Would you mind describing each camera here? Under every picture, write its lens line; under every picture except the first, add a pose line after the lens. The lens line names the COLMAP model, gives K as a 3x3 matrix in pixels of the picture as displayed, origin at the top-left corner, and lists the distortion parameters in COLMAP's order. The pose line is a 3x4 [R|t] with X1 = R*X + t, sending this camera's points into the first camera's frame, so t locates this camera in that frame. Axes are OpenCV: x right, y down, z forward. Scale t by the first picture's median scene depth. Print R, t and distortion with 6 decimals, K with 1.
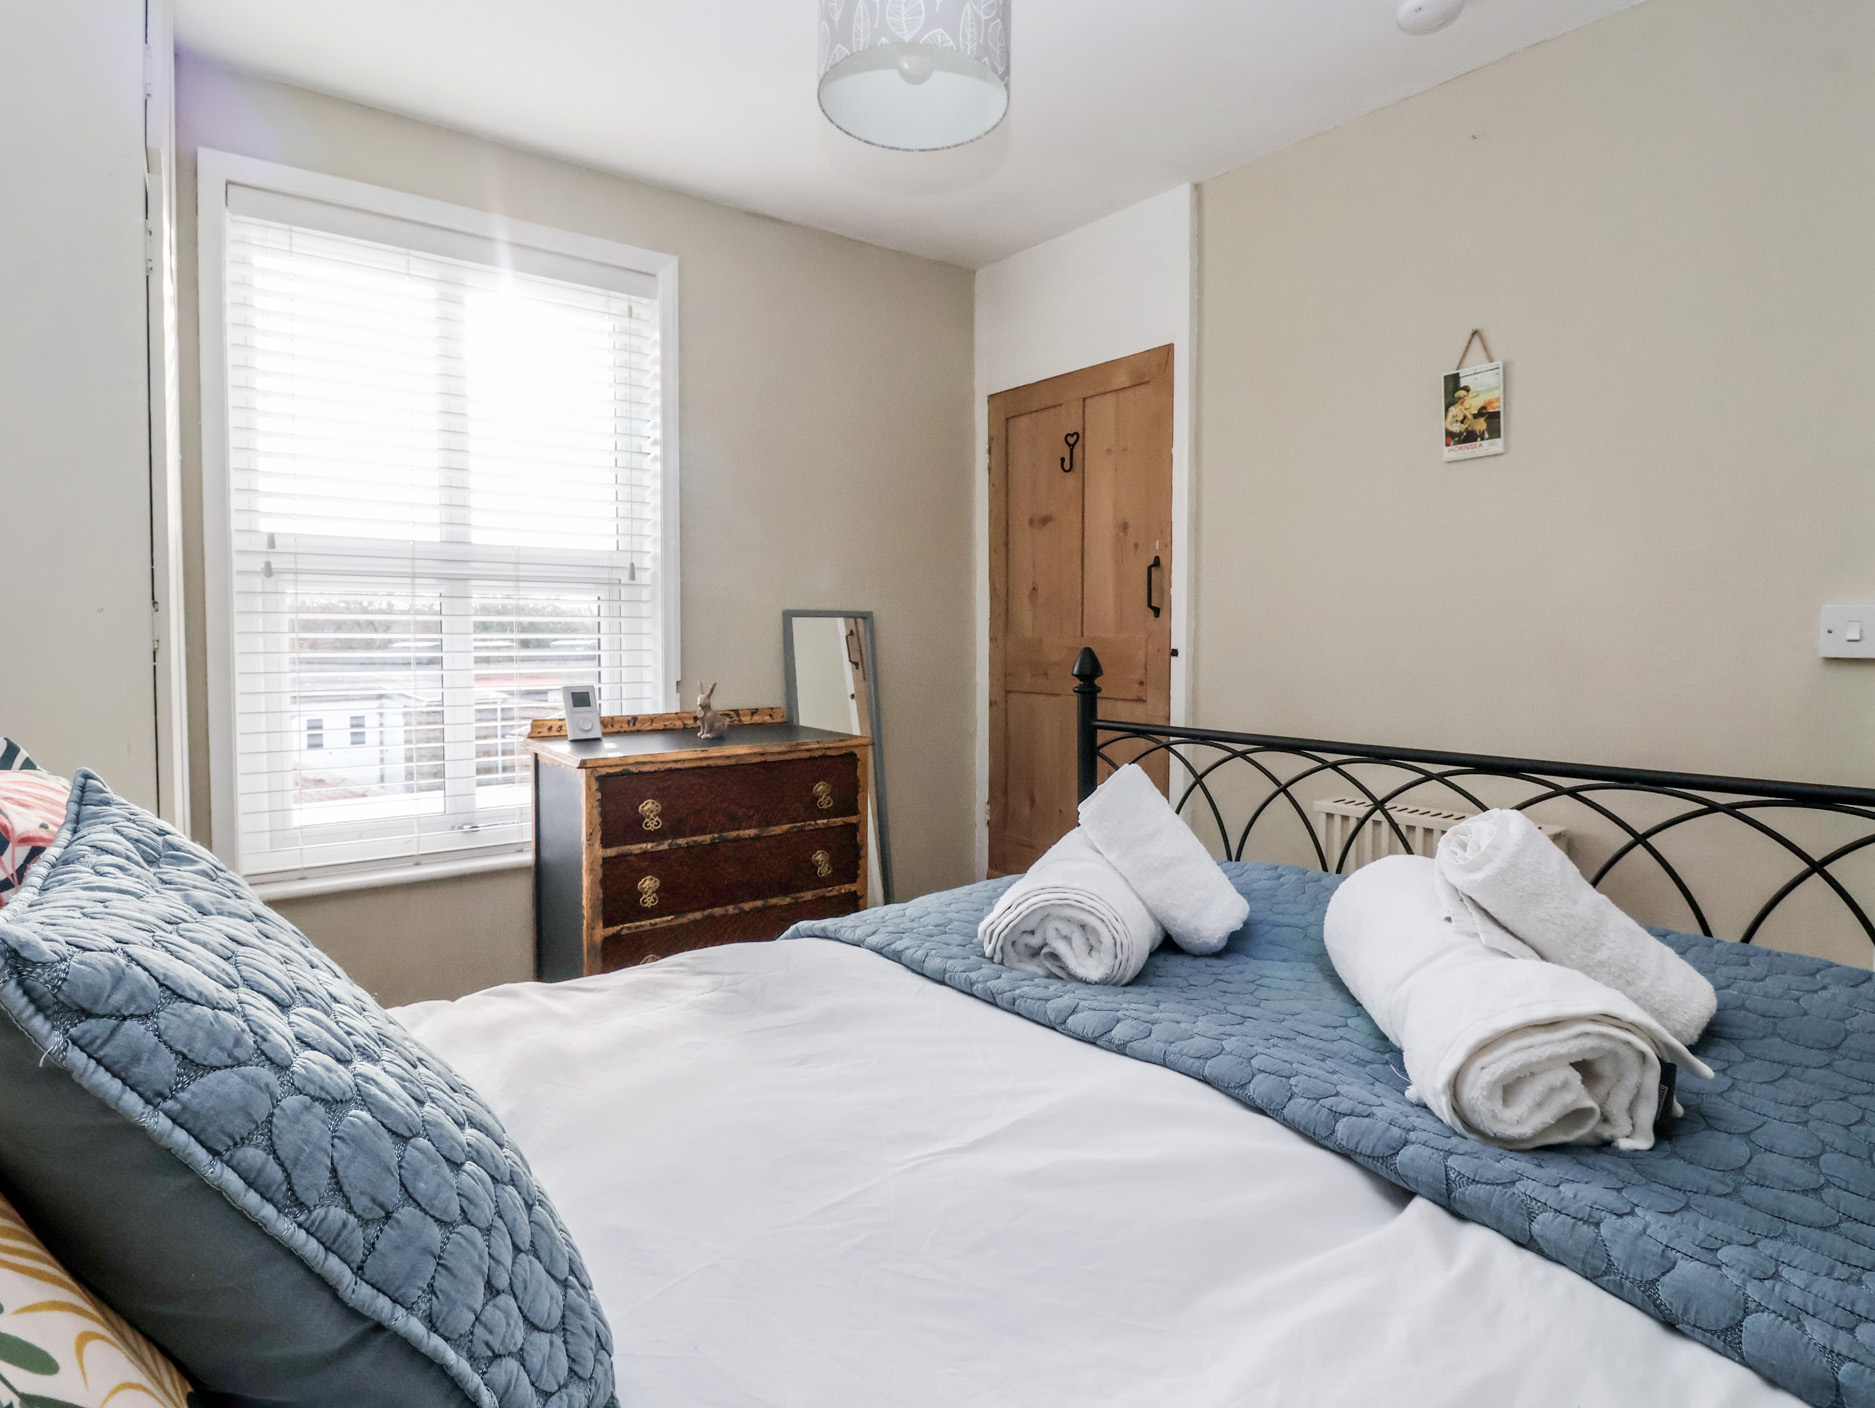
lens RADIAL K [[988.6, 0, 942.2], [0, 988.6, 673.2], [0, 0, 1]] dist [0.004881, -0.014381]
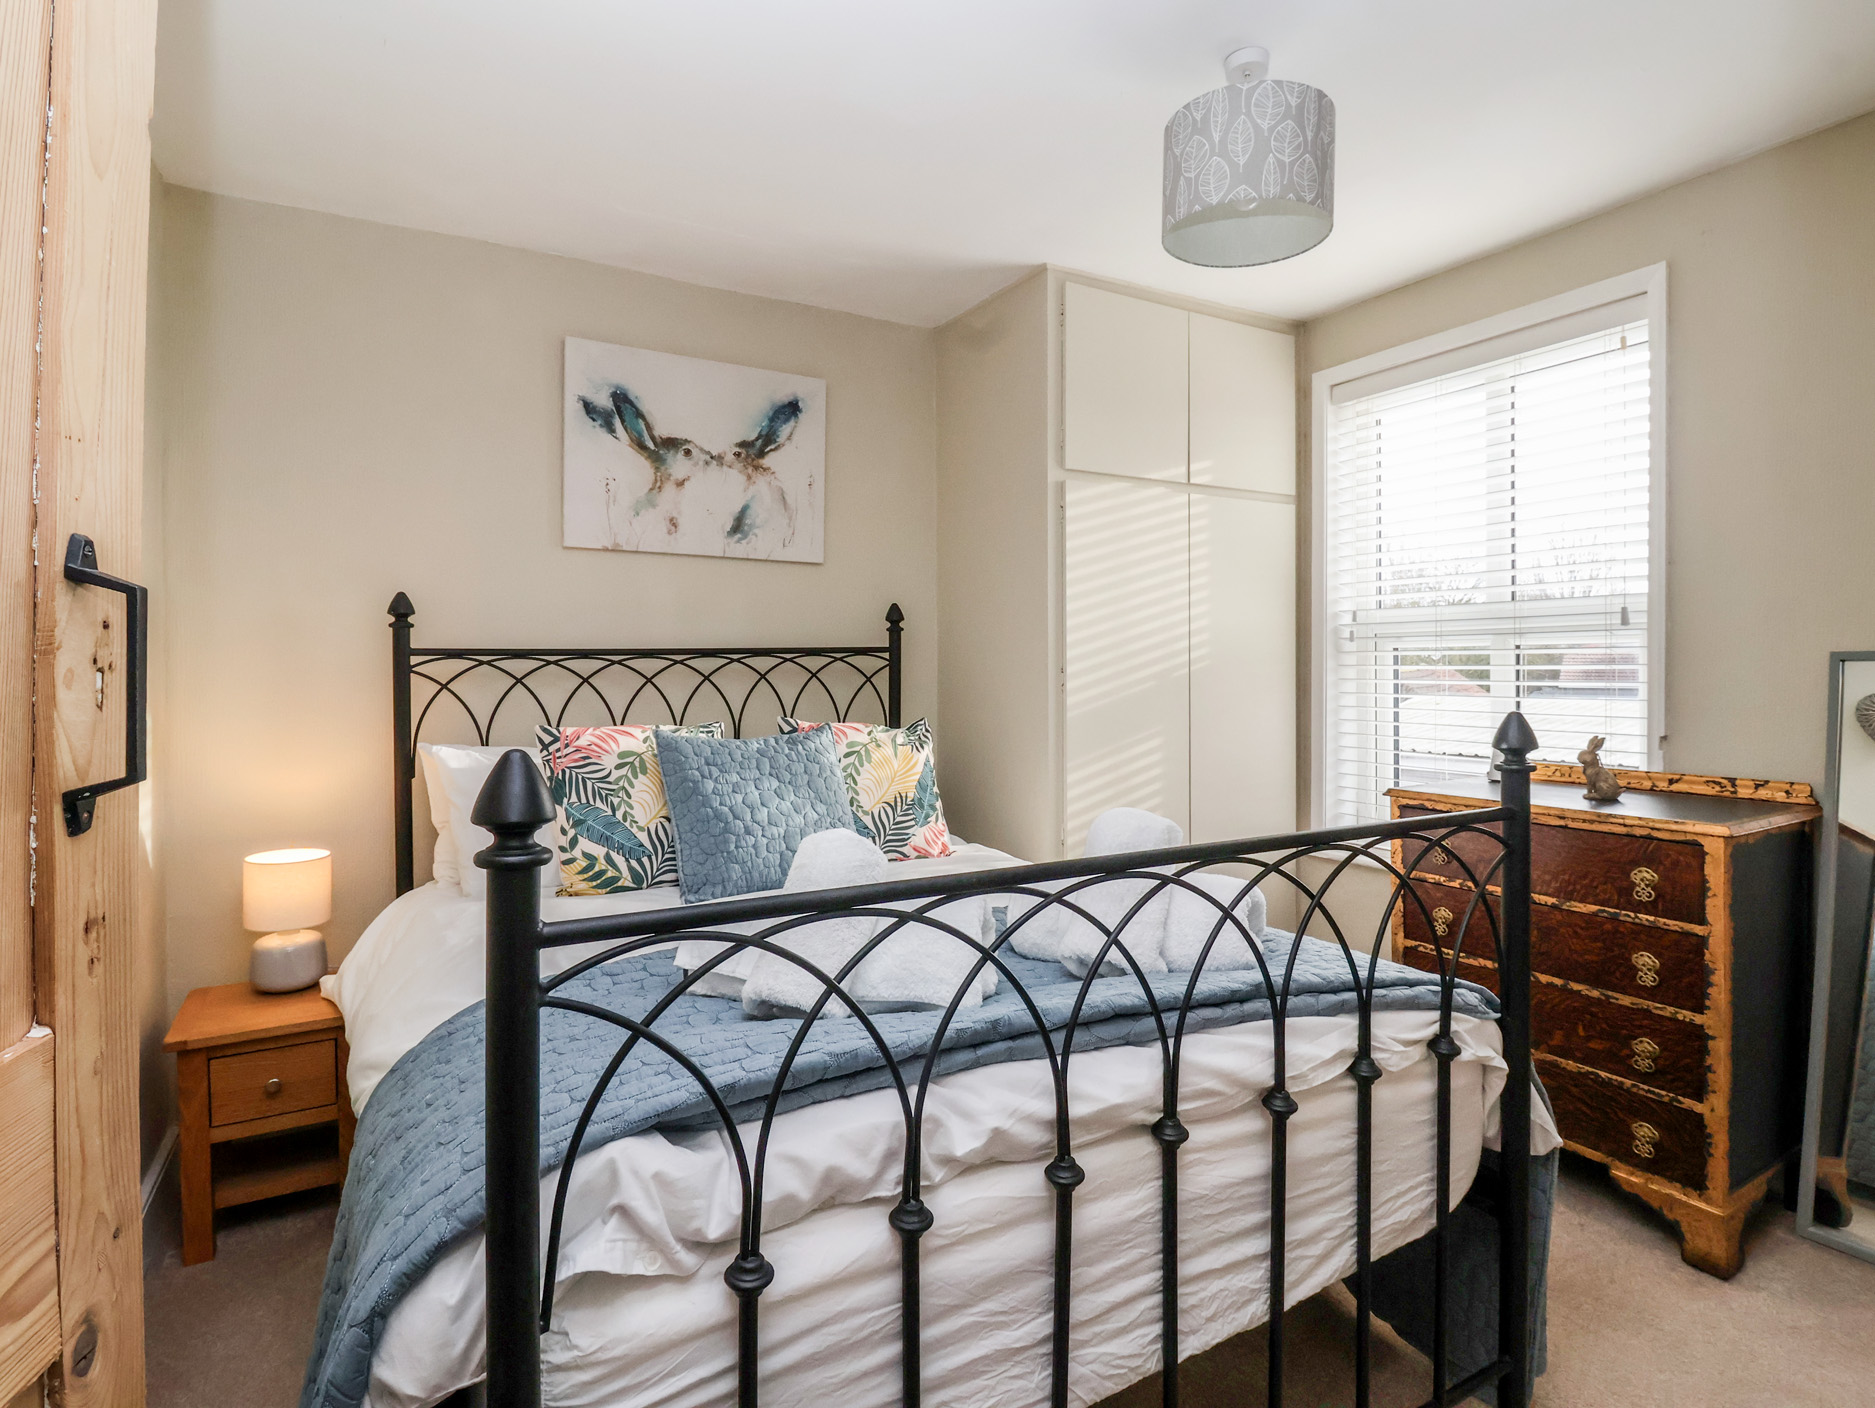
lens RADIAL K [[988.6, 0, 942.2], [0, 988.6, 673.2], [0, 0, 1]] dist [0.004881, -0.014381]
pose [[-0.135933, 0.004668, -0.990707, 0.749706], [-0.035307, 0.999331, 0.009553, -0.037144], [0.990089, 0.036277, -0.135677, 0.523850]]
